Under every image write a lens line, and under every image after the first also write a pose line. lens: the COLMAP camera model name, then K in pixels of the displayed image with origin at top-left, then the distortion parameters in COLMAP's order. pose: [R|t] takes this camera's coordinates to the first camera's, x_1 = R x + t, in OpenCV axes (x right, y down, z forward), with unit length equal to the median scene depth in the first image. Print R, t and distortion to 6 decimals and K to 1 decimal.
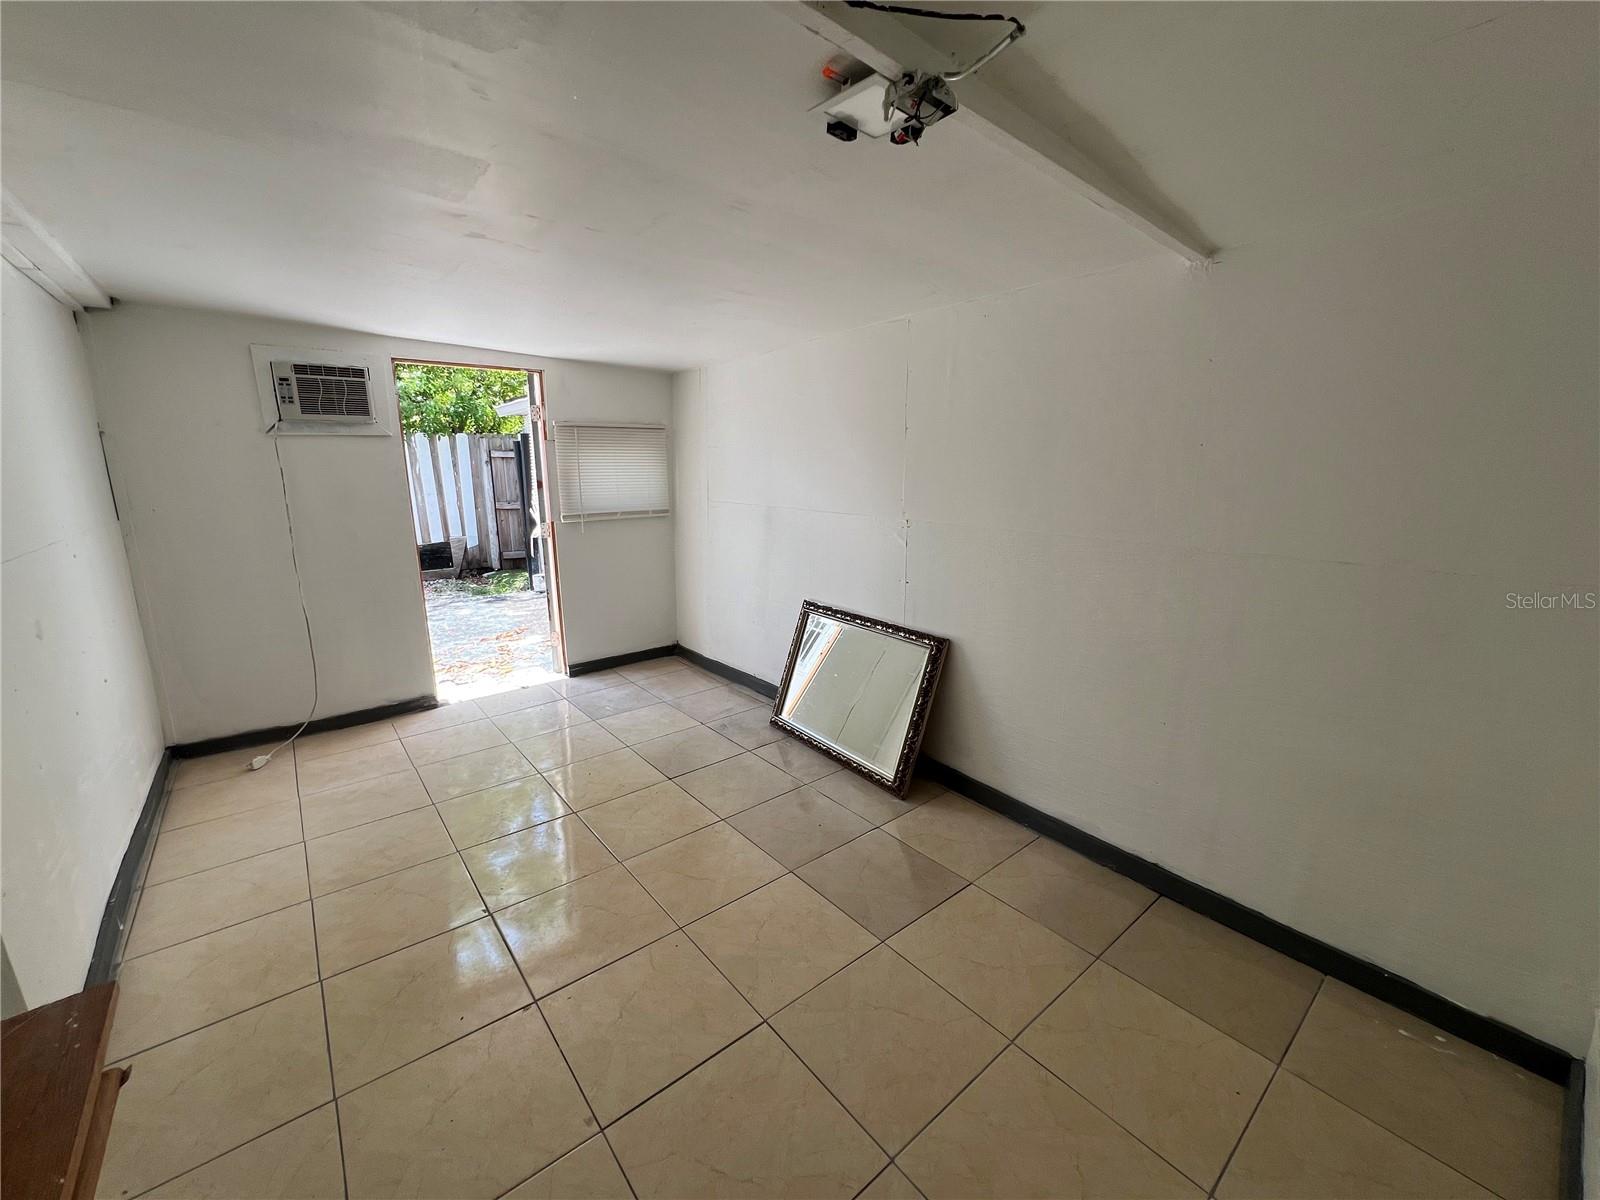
lens RADIAL K [[643.9, 0, 797.8], [0, 643.9, 598.0], [0, 0, 1]] dist [-0.003869, 0.001757]
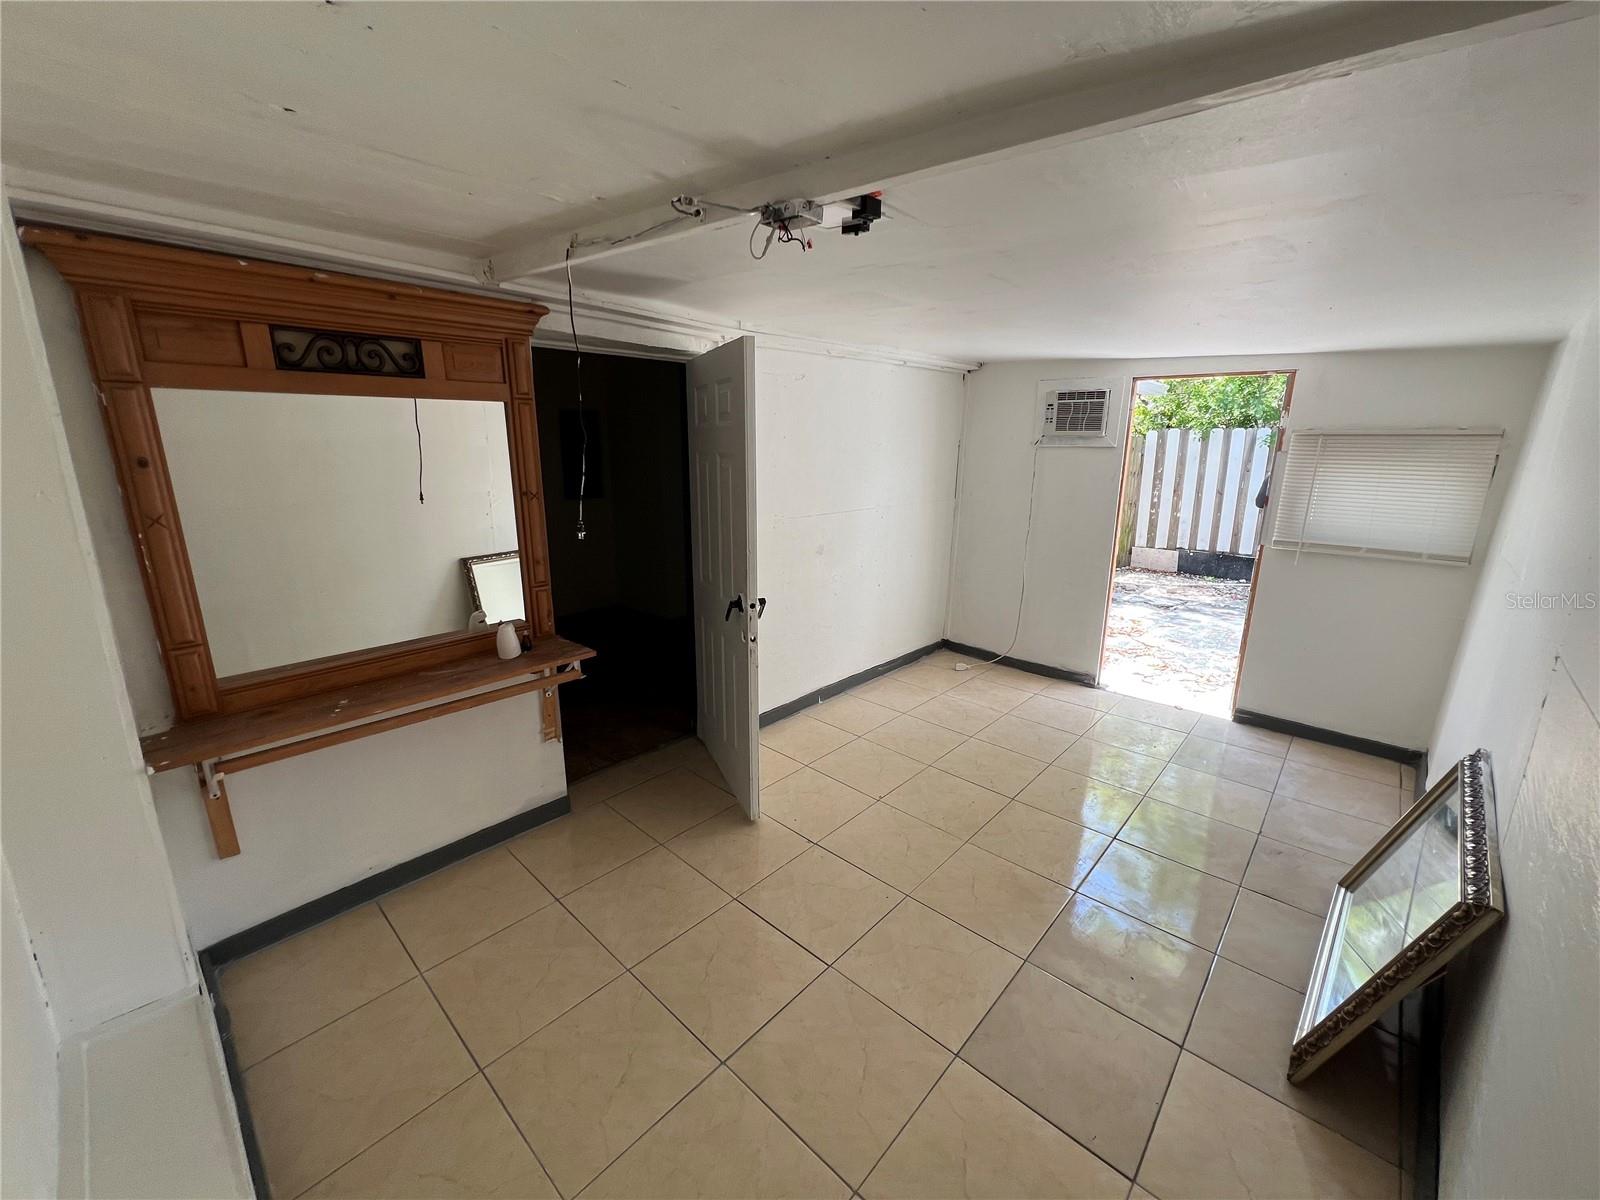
lens RADIAL K [[643.9, 0, 800.4], [0, 643.9, 596.4], [0, 0, 1]] dist [-0.003869, 0.001757]
pose [[0.150021, 0.241291, -0.958787, 0.415498], [-0.216394, 0.954262, 0.206293, -0.107088], [0.964711, 0.176527, 0.195373, 0.267058]]
